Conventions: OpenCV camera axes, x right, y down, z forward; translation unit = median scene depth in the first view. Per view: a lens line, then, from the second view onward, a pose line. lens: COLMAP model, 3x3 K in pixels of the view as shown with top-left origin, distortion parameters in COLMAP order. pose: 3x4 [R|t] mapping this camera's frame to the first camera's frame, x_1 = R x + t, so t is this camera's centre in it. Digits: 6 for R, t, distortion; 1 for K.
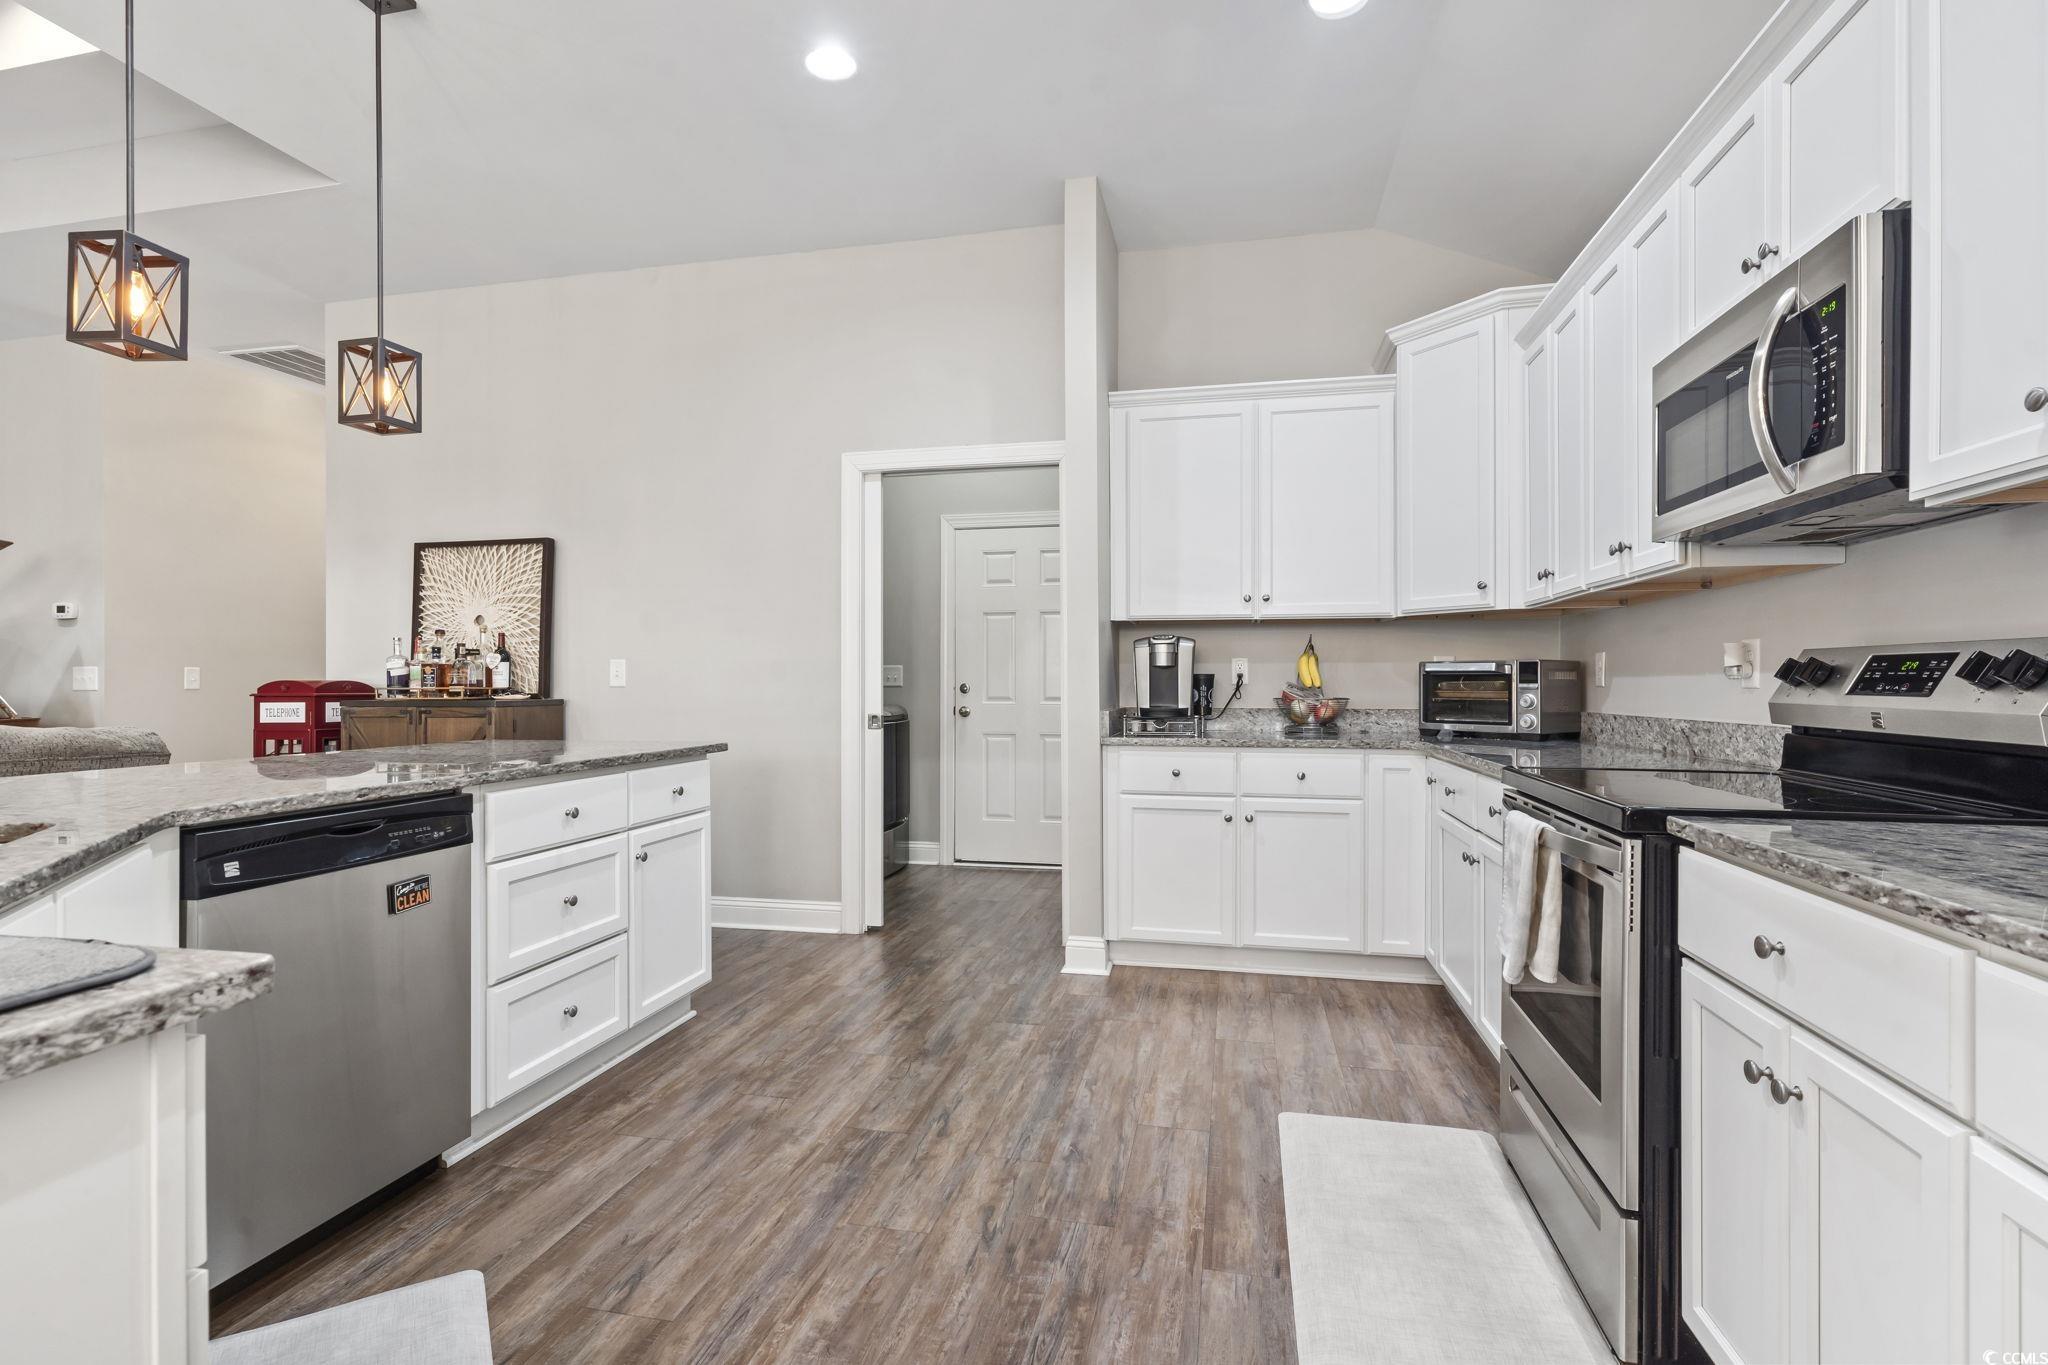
lens RADIAL K [[973.3, 0, 1023.1], [0, 973.3, 676.8], [0, 0, 1]] dist [0.000323, 0.000113]
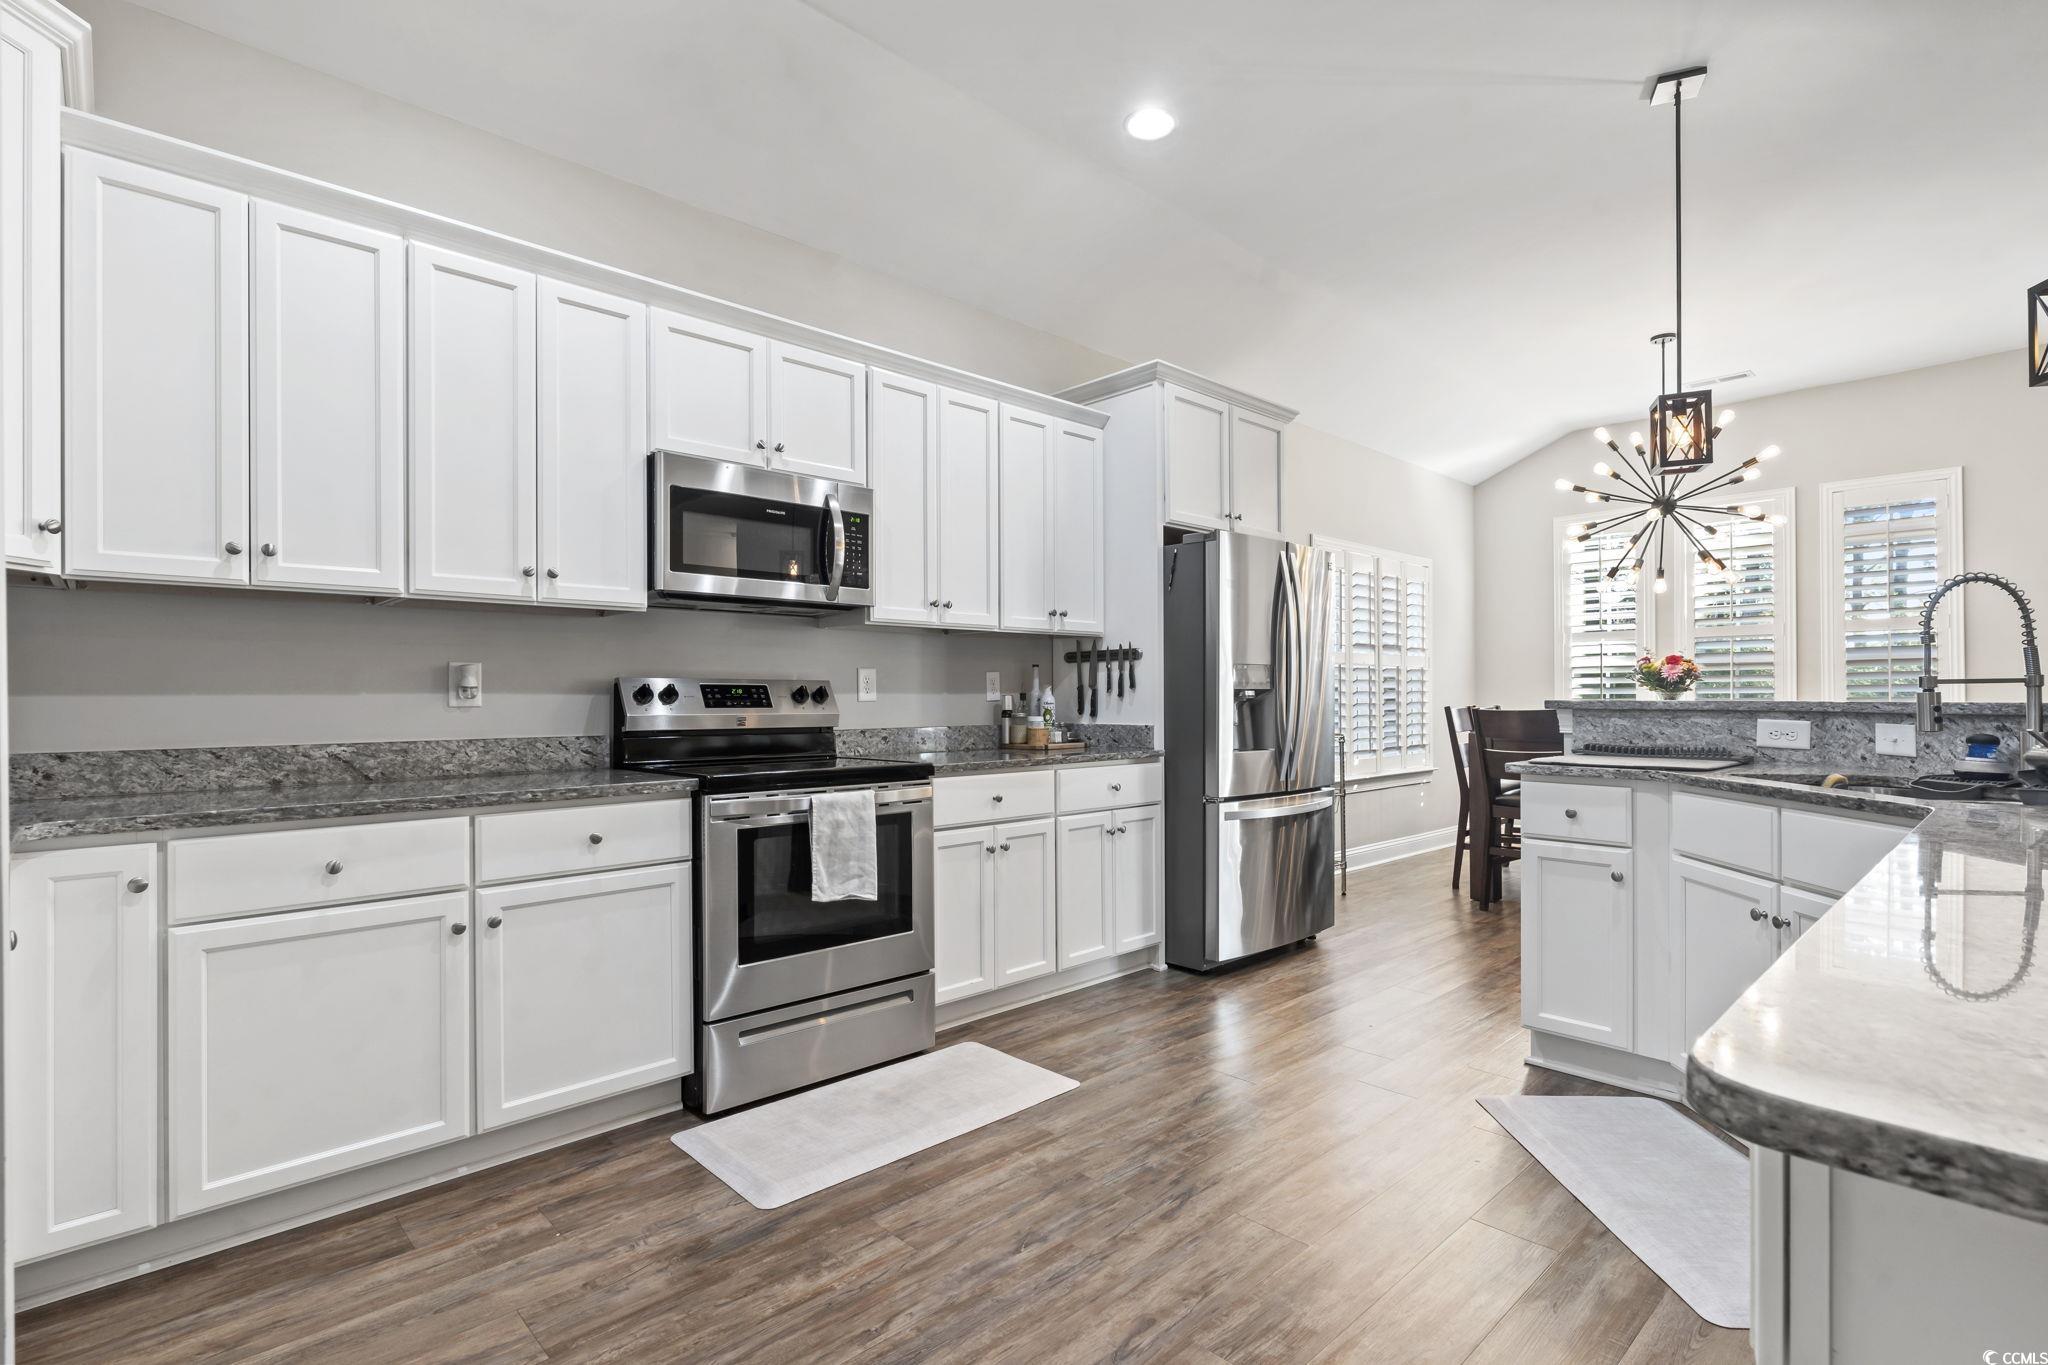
lens RADIAL K [[973.3, 0, 1018.4], [0, 973.3, 694.7], [0, 0, 1]] dist [0.000323, 0.000113]
pose [[-0.824203, 0.005357, 0.566269, -0.282418], [0.001221, 0.999970, -0.007682, 0.004962], [-0.566293, -0.005641, -0.824185, 1.119266]]
